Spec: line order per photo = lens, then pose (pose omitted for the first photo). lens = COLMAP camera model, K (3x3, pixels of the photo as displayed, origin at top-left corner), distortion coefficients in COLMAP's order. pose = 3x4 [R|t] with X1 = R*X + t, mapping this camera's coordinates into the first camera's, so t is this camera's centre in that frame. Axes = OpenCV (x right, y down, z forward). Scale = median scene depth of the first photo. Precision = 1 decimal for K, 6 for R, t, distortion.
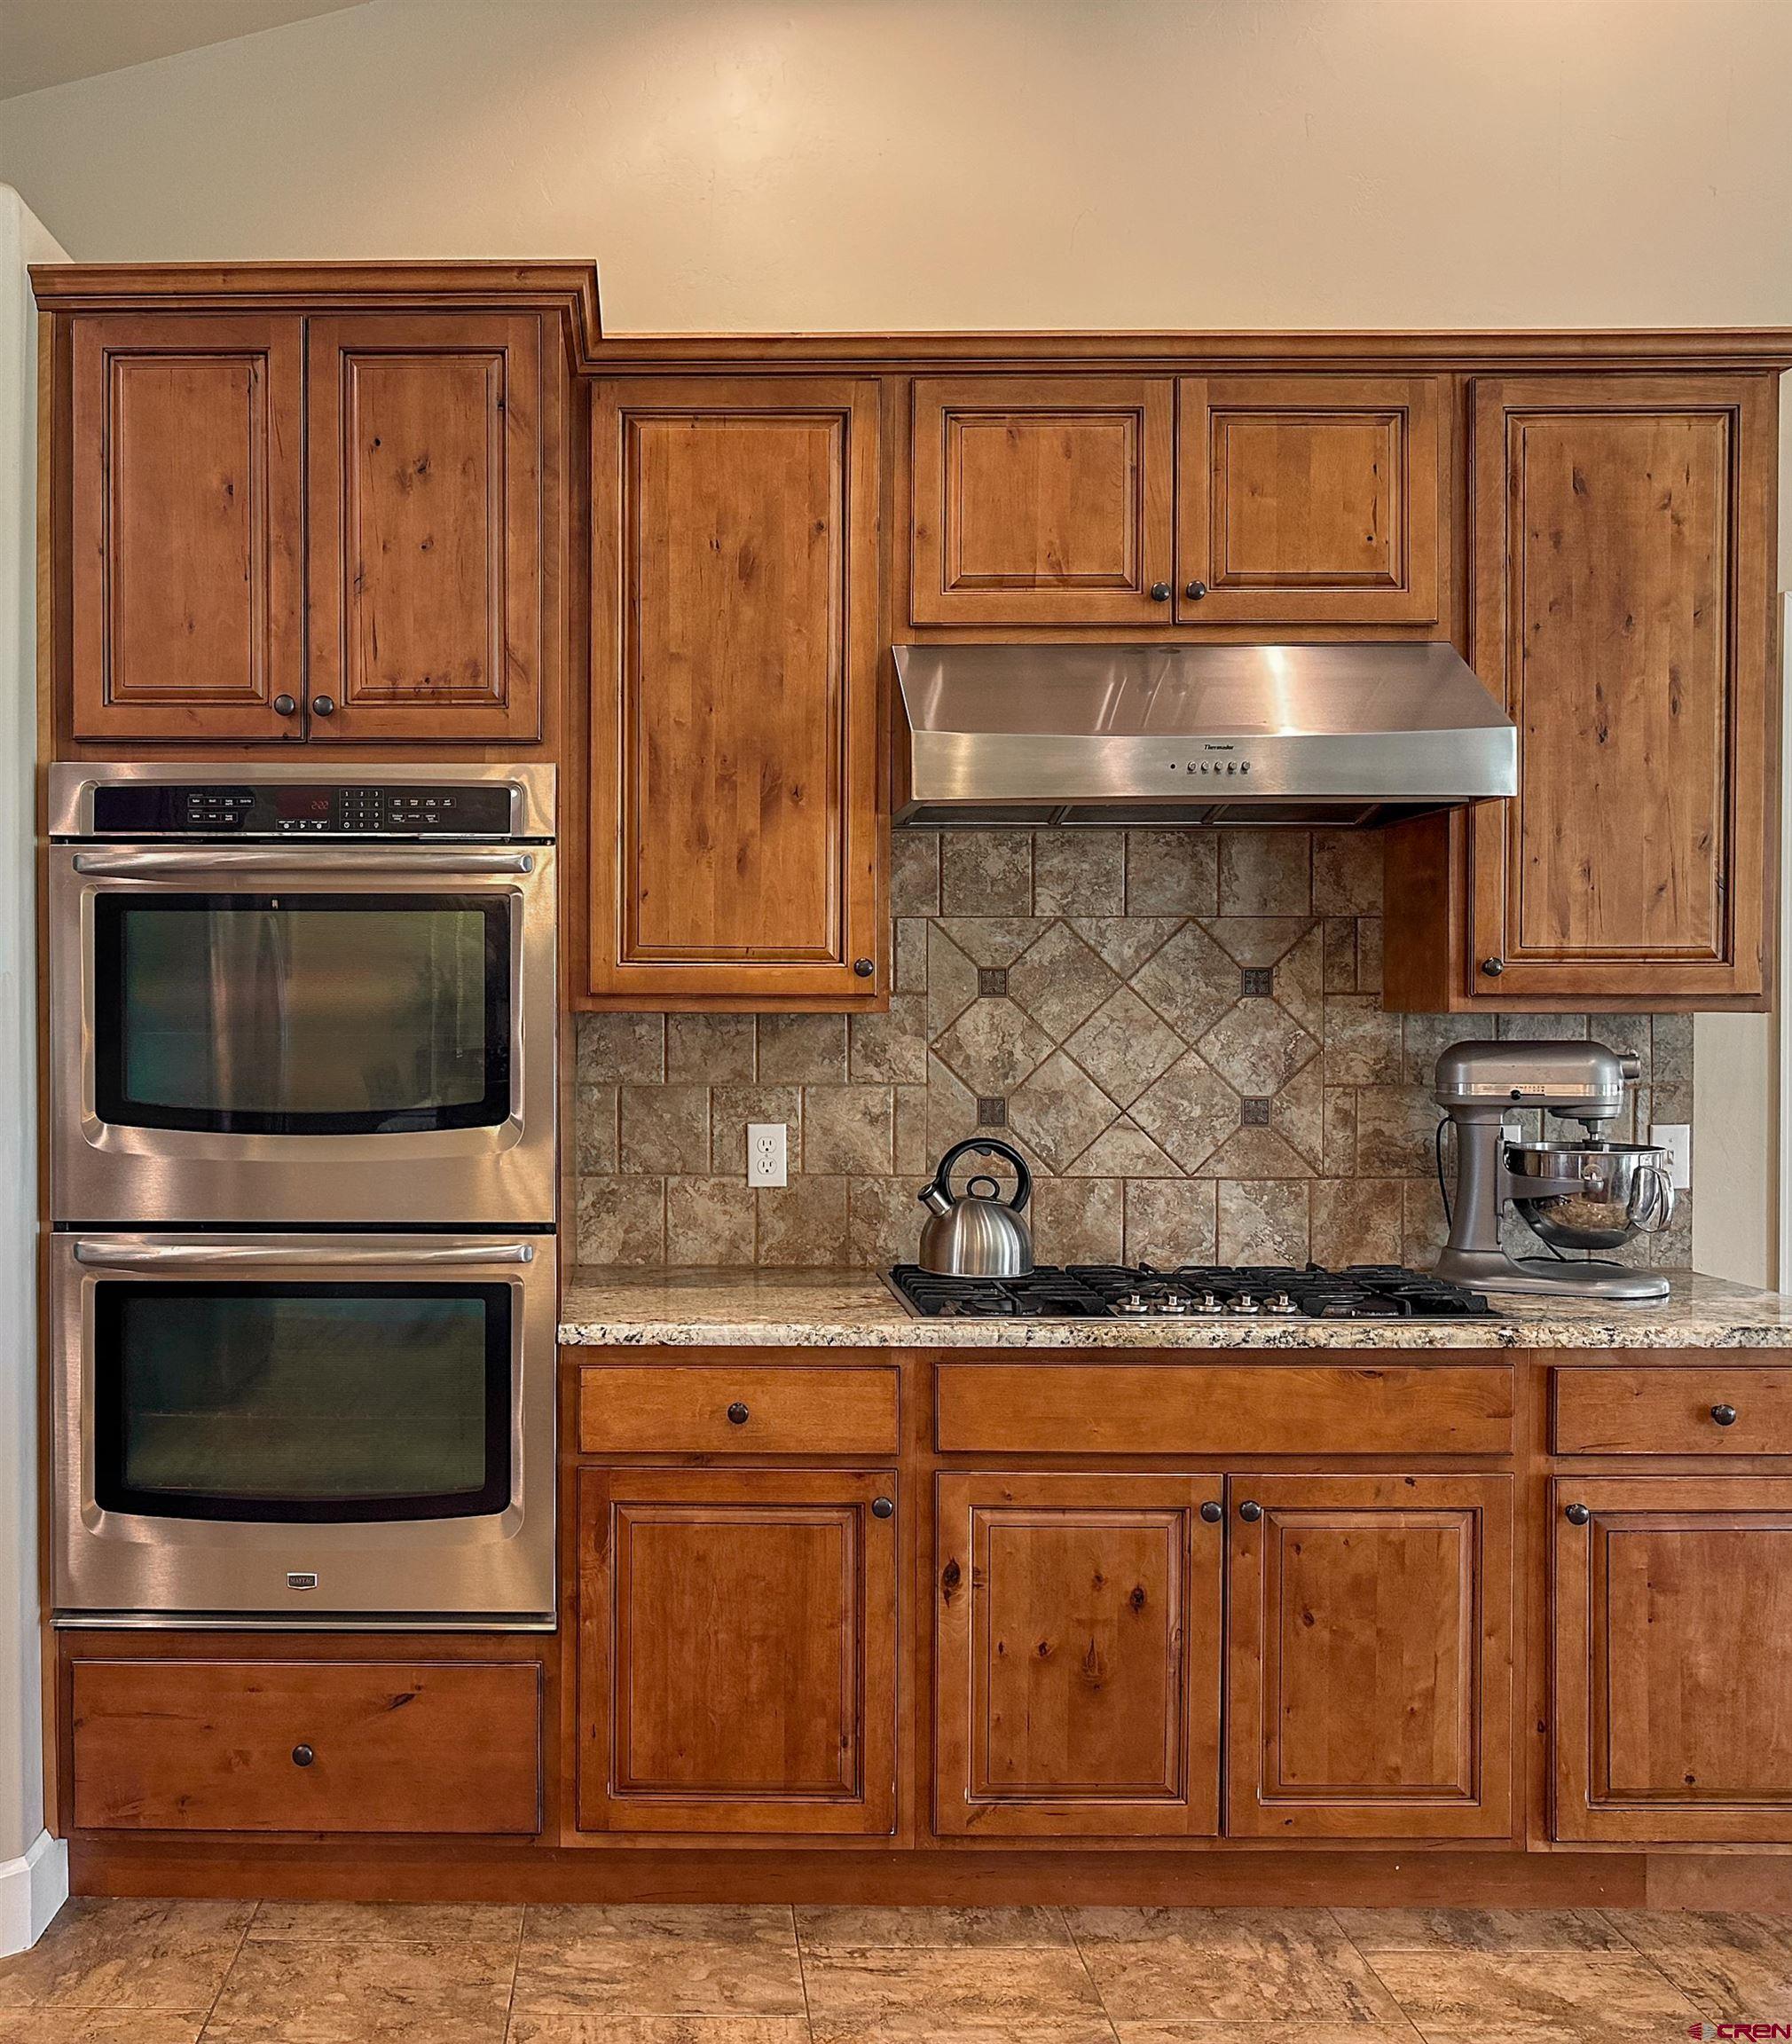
lens RADIAL K [[2289.0, 0, 776.1], [0, 2289.0, 1028.0], [0, 0, 1]] dist [0.018768, -0.010529]
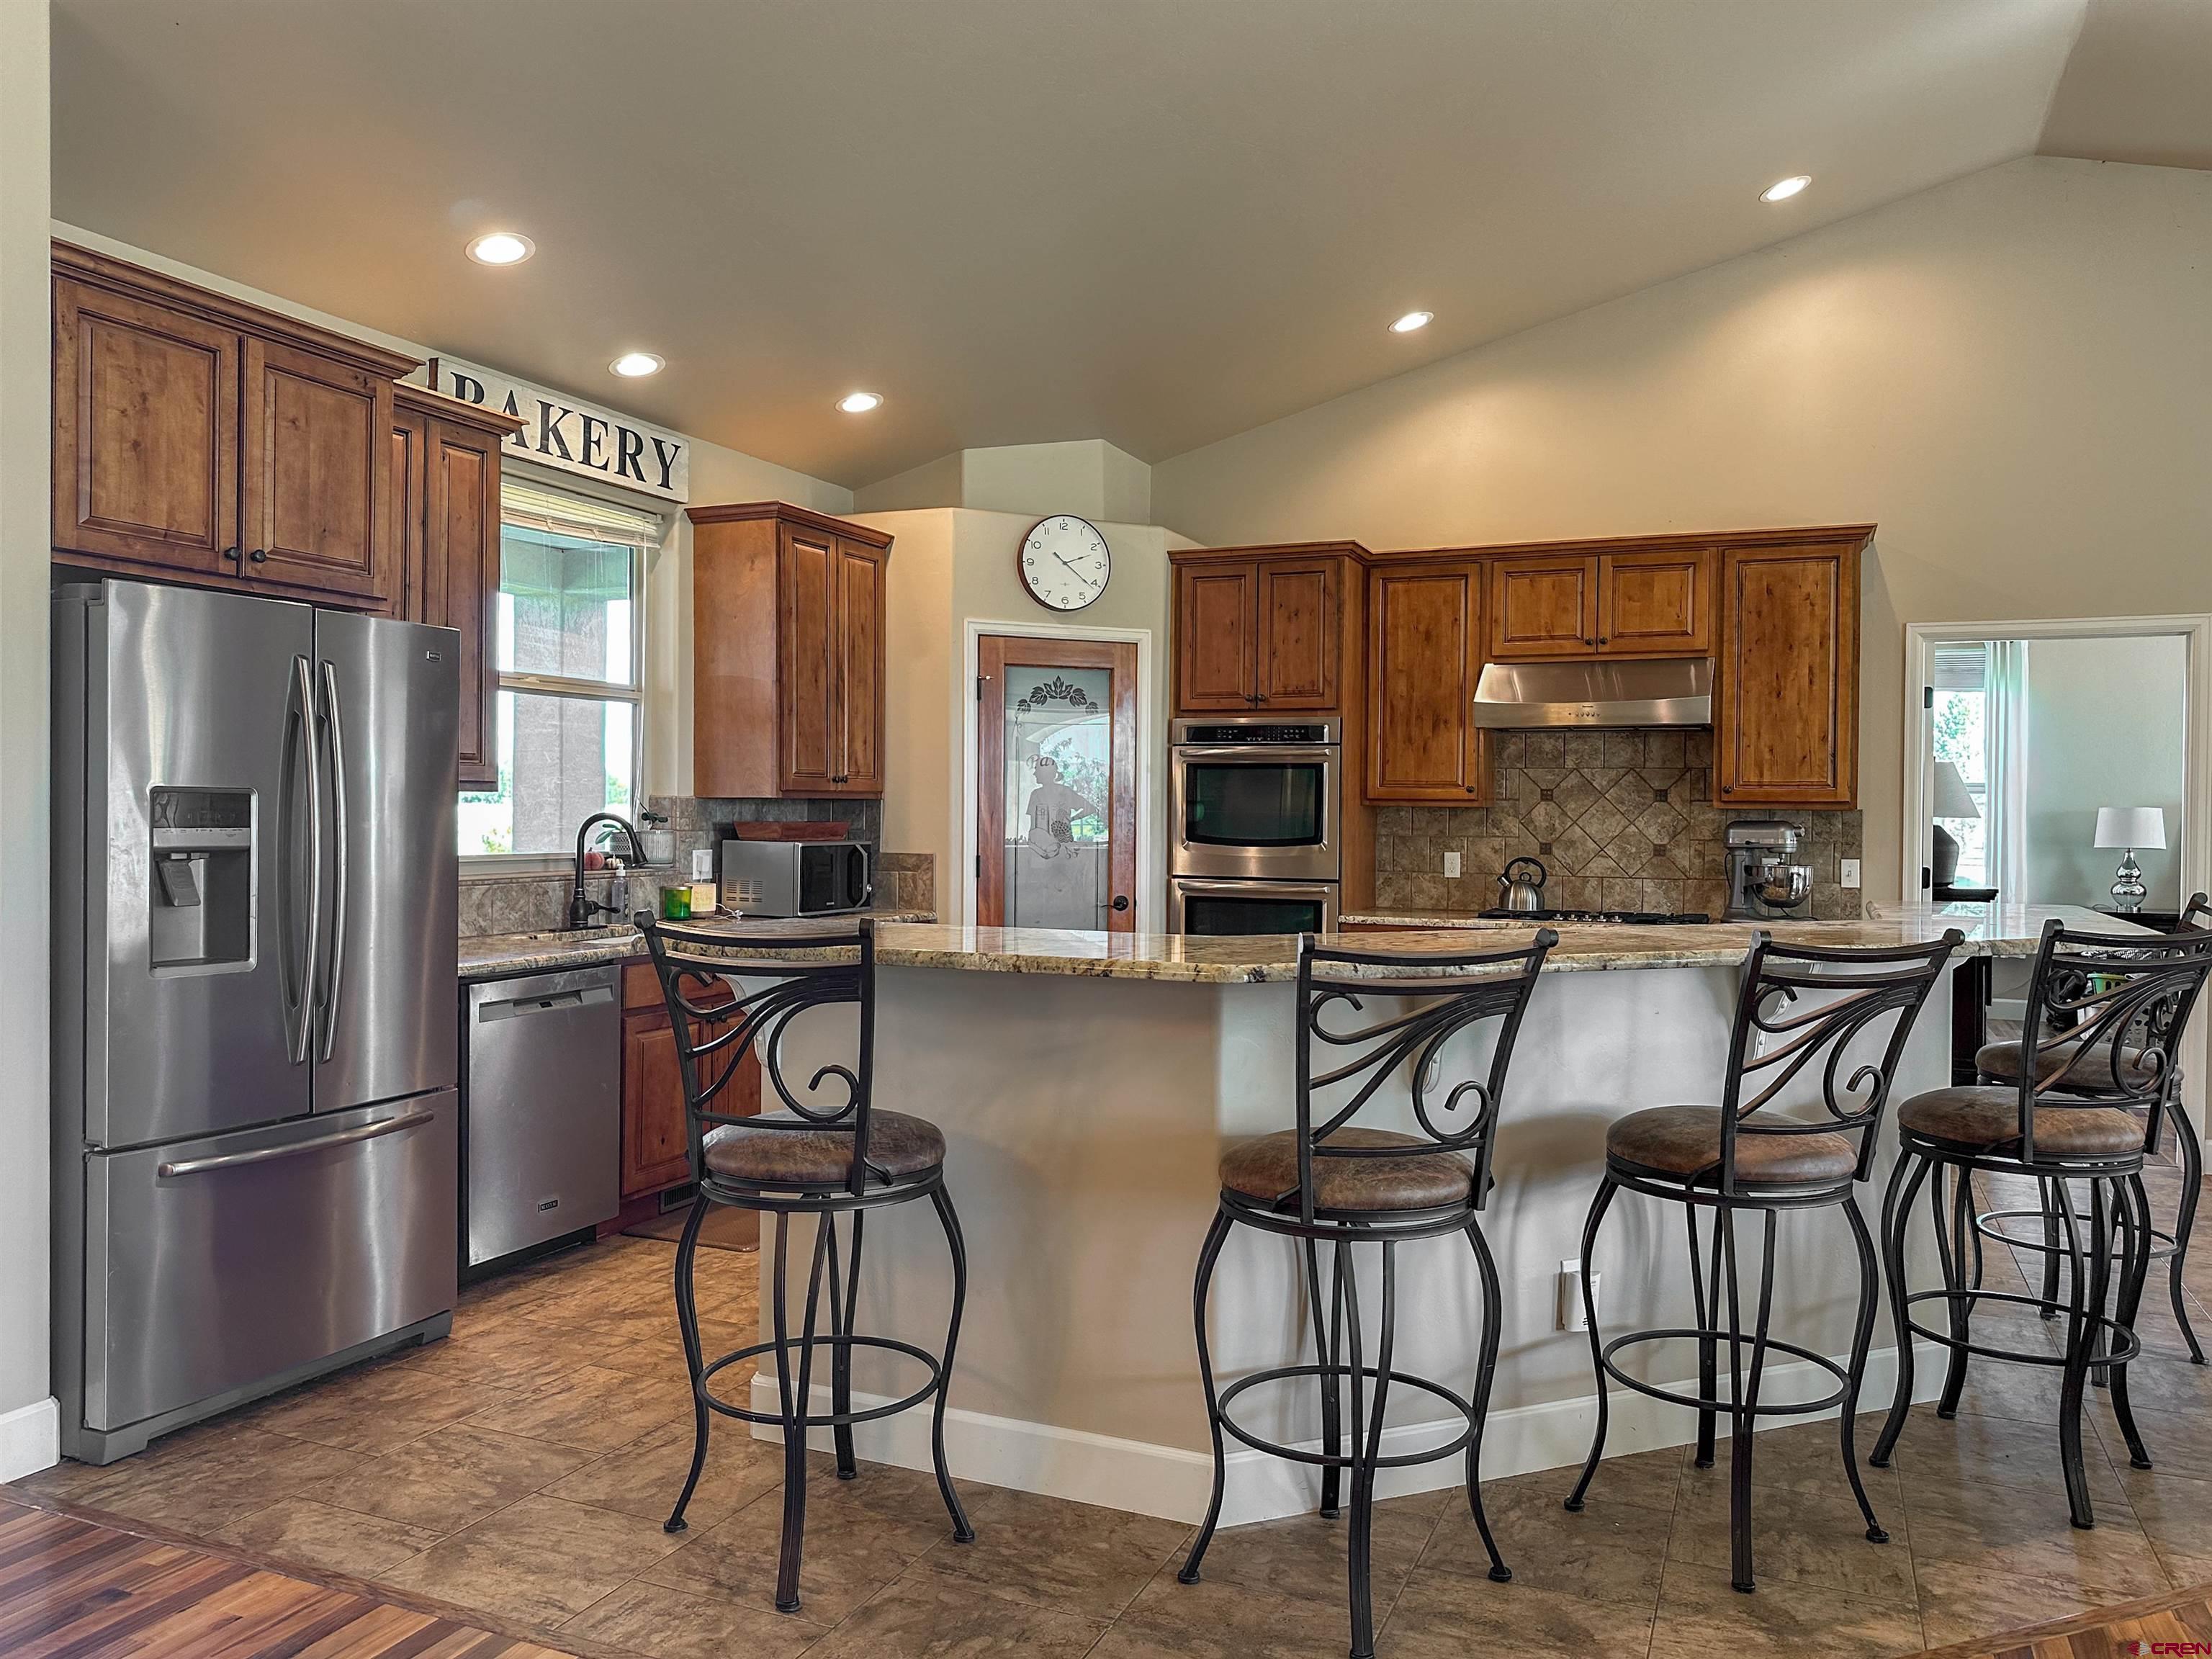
lens RADIAL K [[1661.1, 0, 1115.5], [0, 1661.1, 819.6], [0, 0, 1]] dist [0.002502, -0.005420]
pose [[0.923405, 0.009632, -0.383706, 0.387828], [-0.011959, 0.999922, -0.003678, 0.019666], [0.383640, 0.007985, 0.923448, -0.887460]]
